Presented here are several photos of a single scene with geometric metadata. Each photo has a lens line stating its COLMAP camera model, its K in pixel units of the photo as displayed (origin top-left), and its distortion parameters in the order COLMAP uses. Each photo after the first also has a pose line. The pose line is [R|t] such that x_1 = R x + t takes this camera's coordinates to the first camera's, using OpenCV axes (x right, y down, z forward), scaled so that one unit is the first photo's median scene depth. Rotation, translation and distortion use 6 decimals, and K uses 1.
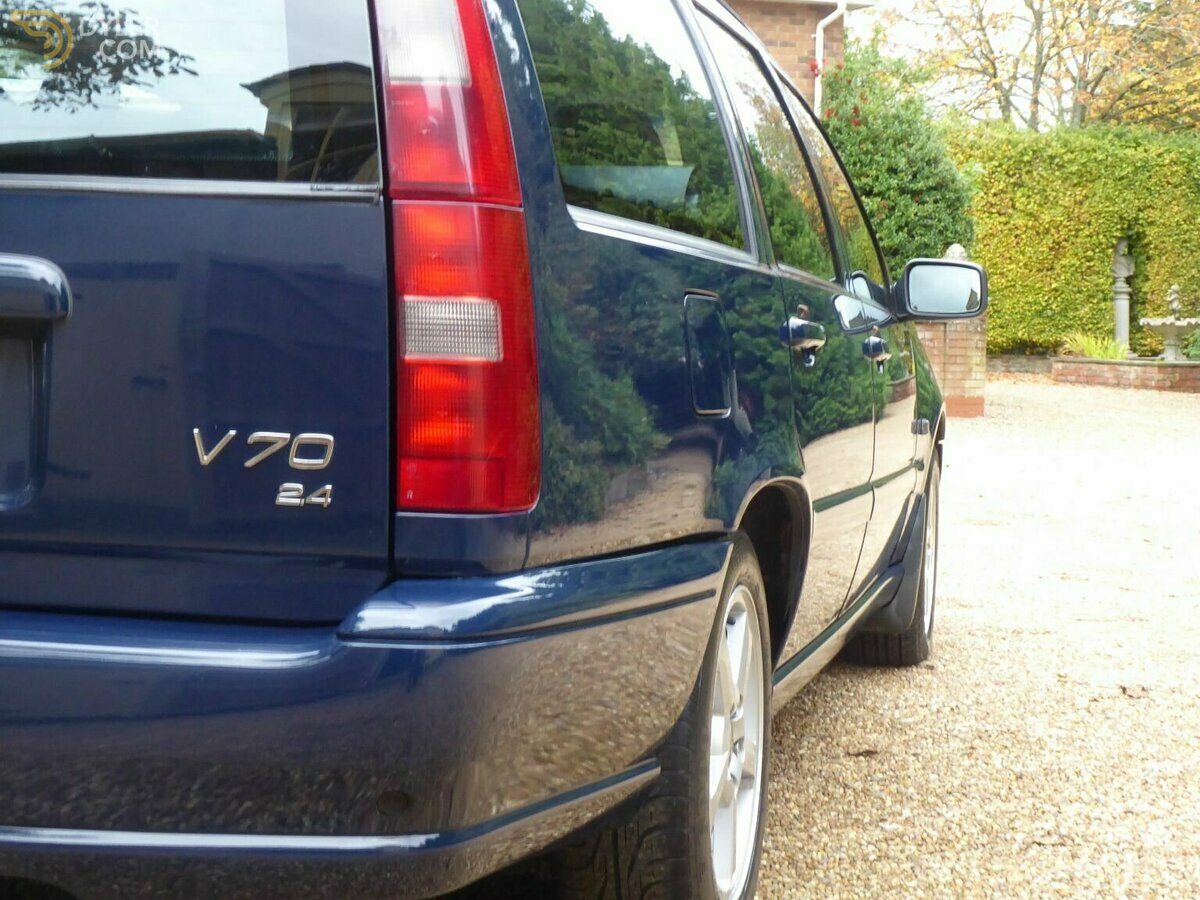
lens RADIAL K [[1996.7, 0, 600.0], [0, 1996.7, 450.0], [0, 0, 1]] dist [0.033562, 0.074347]
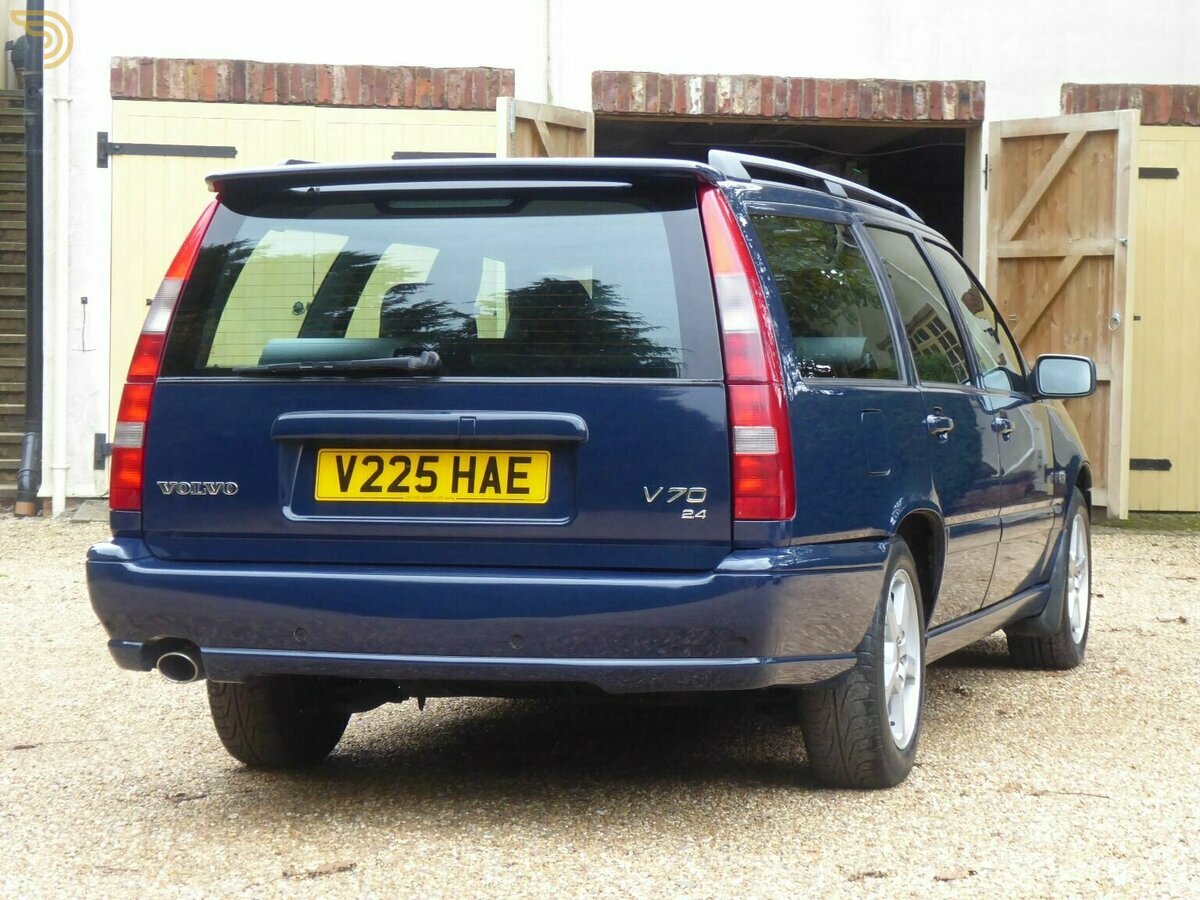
lens RADIAL K [[2412.5, 0, 600.0], [0, 2412.5, 450.0], [0, 0, 1]] dist [0.114801, 0.186898]
pose [[0.996420, -0.026002, -0.080448, -0.028974], [0.023719, 0.999292, -0.029208, 0.025684], [0.081151, 0.027196, 0.996331, -1.696480]]
